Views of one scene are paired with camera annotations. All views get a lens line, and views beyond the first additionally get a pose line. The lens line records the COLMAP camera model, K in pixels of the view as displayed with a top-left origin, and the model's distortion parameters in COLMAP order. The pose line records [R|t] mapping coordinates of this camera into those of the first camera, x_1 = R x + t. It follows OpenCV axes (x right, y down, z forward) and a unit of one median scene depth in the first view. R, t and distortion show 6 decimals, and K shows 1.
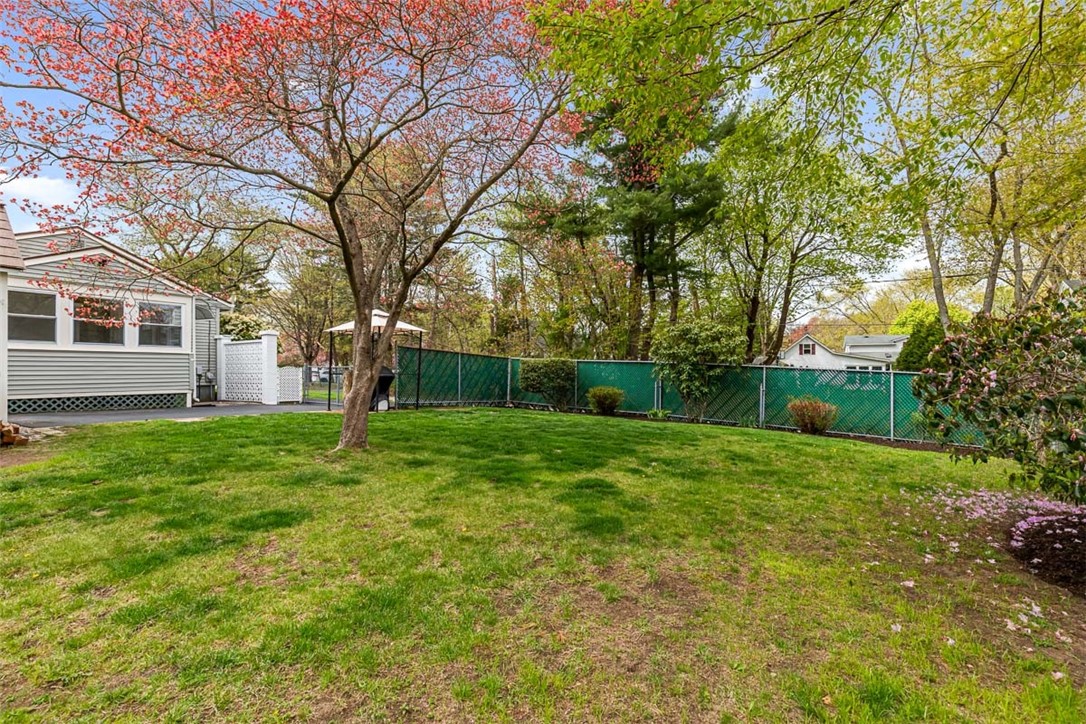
lens RADIAL K [[487.0, 0, 544.2], [0, 487.0, 366.7], [0, 0, 1]] dist [0.008265, -0.001218]
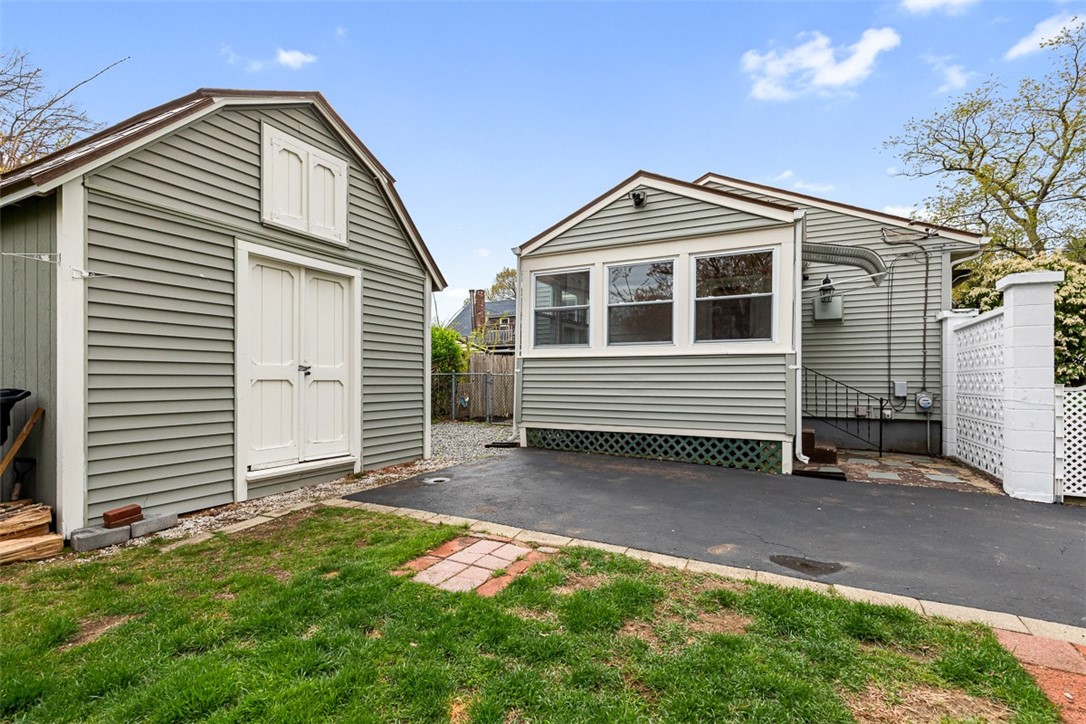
lens RADIAL K [[504.9, 0, 546.6], [0, 504.9, 378.6], [0, 0, 1]] dist [0.008466, -0.000231]
pose [[0.072545, -0.000977, -0.997365, -0.290769], [0.003696, 0.999993, -0.000711, -0.004506], [0.997358, -0.003635, 0.072548, 0.774789]]
